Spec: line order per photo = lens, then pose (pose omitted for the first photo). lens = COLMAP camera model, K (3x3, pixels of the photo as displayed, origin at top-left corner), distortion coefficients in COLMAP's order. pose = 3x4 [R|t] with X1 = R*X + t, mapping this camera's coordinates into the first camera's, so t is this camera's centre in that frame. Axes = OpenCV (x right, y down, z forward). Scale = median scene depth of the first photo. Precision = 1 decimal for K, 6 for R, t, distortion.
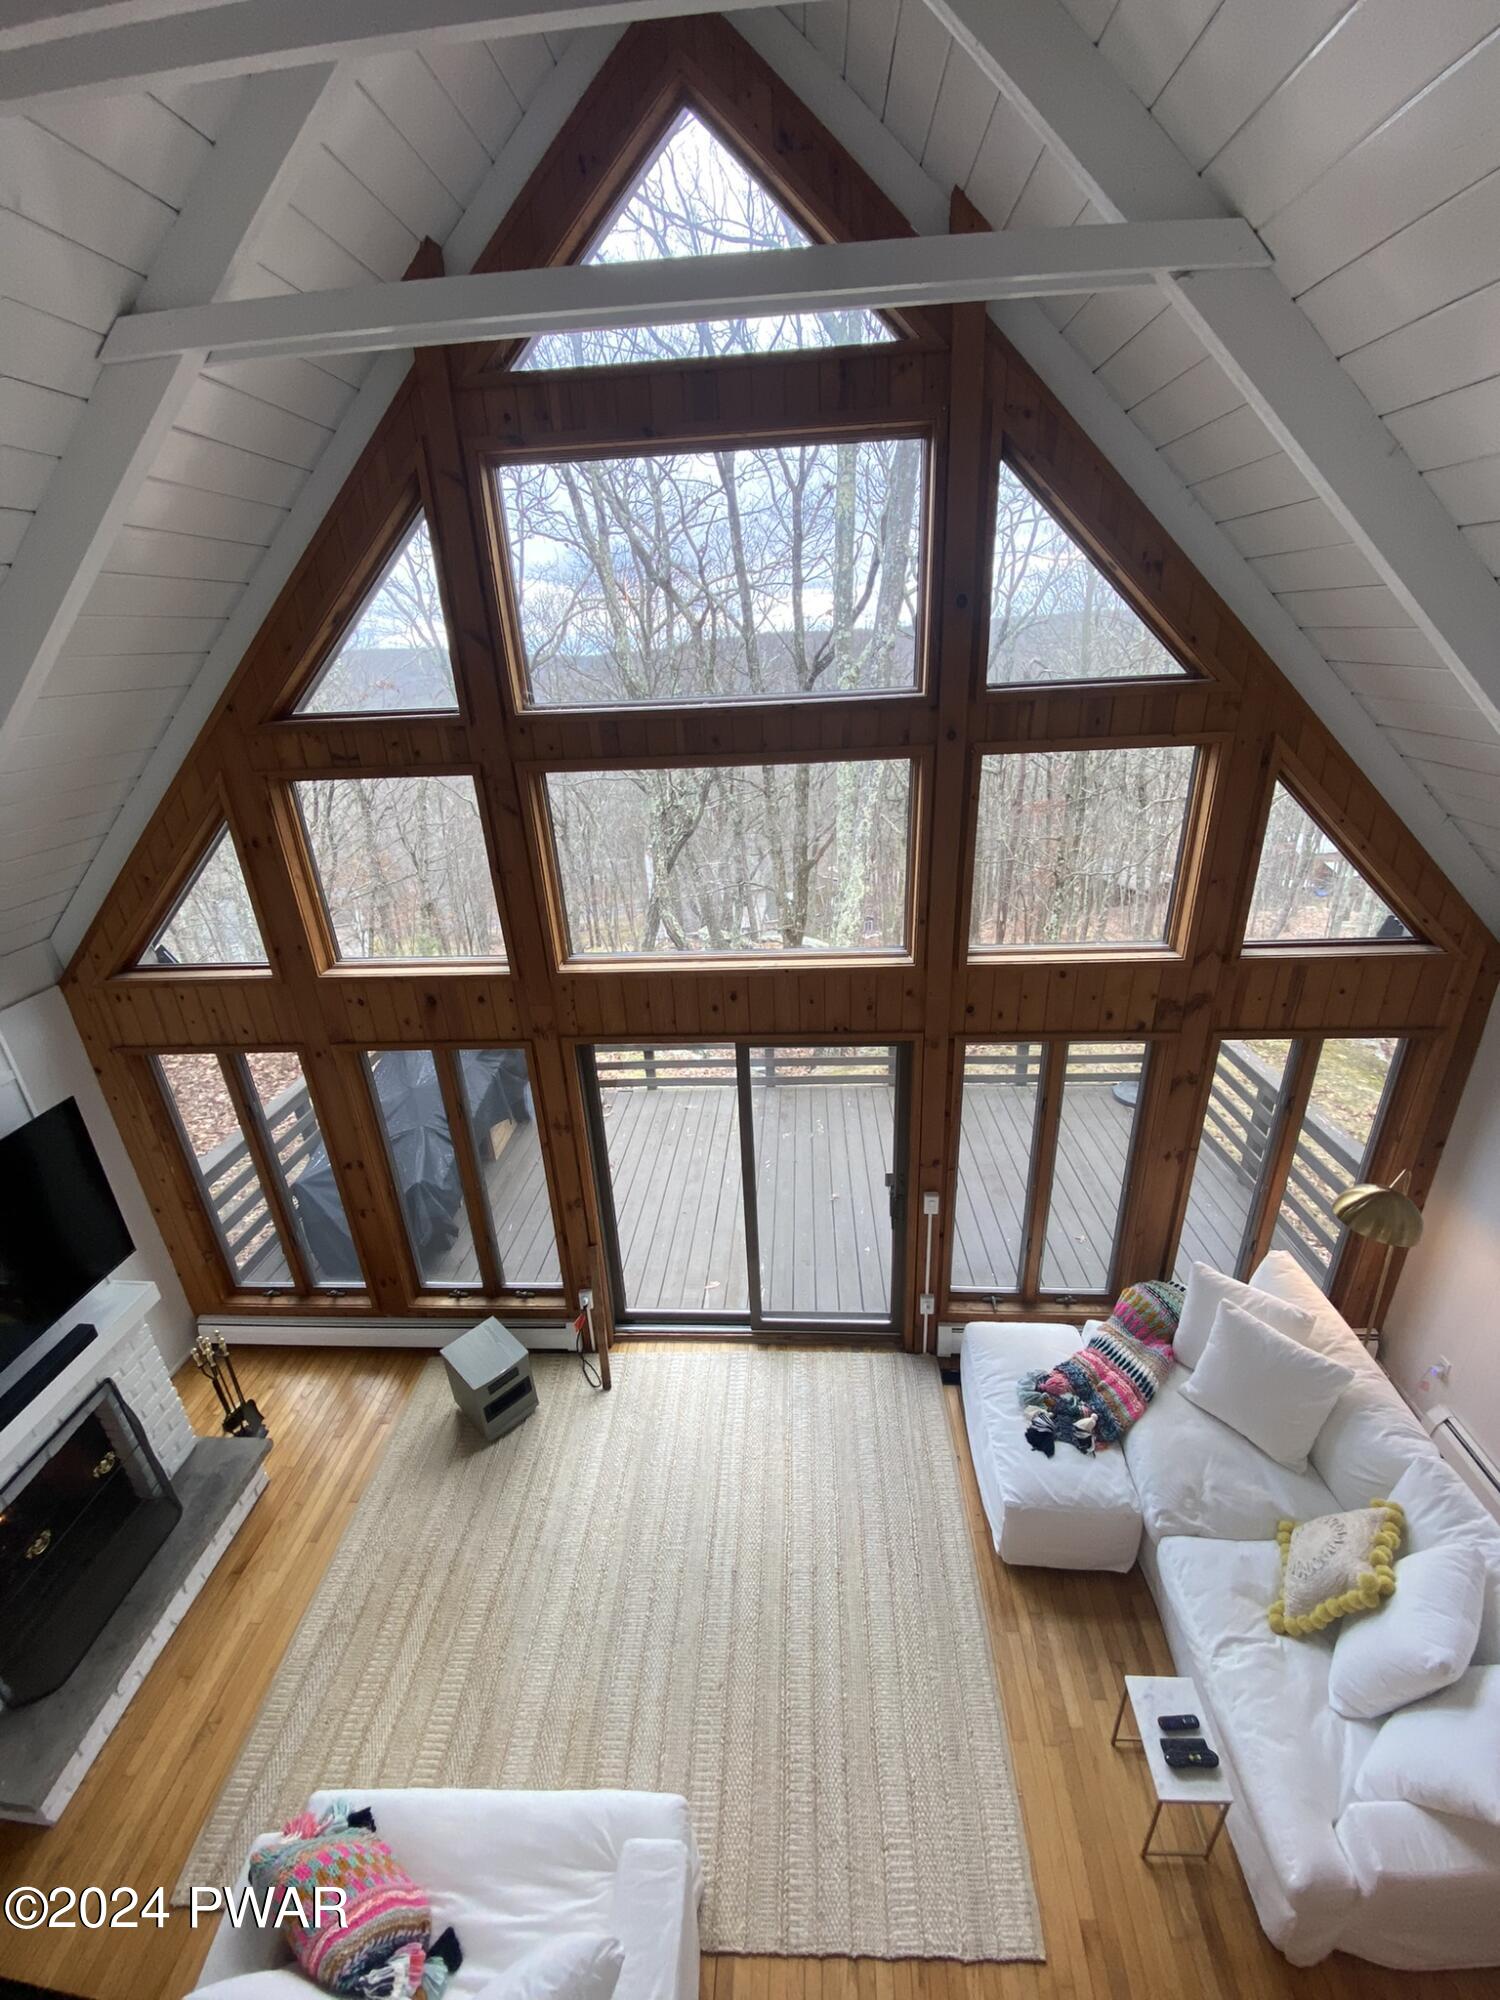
lens RADIAL K [[796.7, 0, 758.7], [0, 796.7, 994.8], [0, 0, 1]] dist [0.019634, -0.020078]
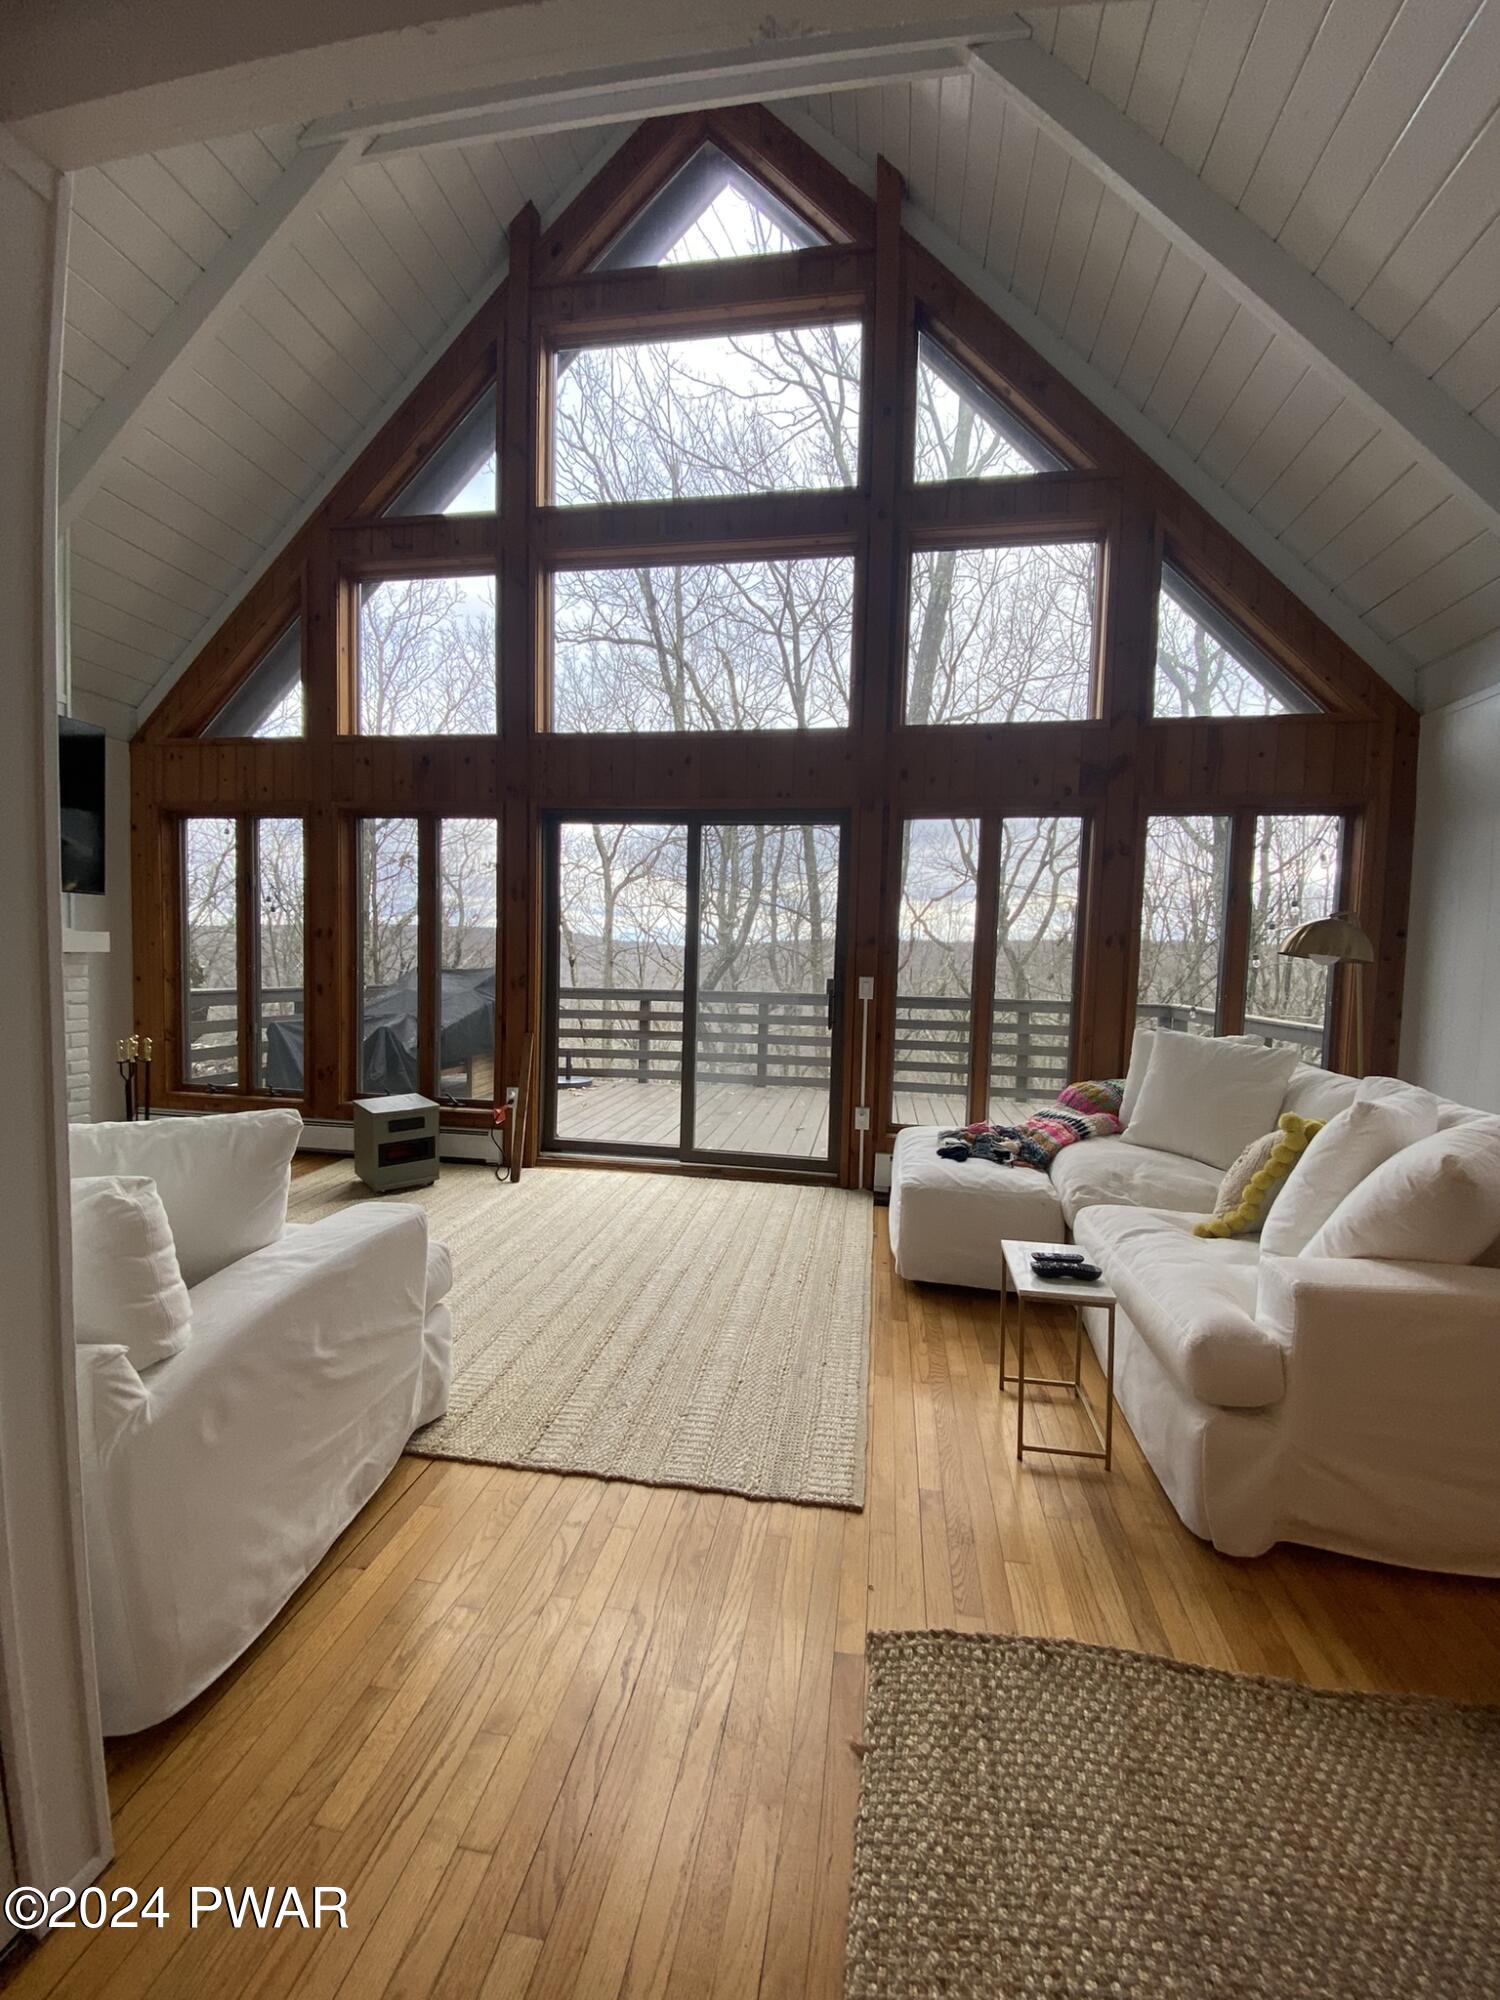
lens RADIAL K [[796.7, 0, 758.7], [0, 796.7, 994.8], [0, 0, 1]] dist [0.019634, -0.020078]
pose [[0.992500, 0.074321, -0.097060, 0.204539], [-0.102424, 0.938991, -0.328338, 0.690155], [0.066736, 0.335816, 0.939560, 0.089239]]
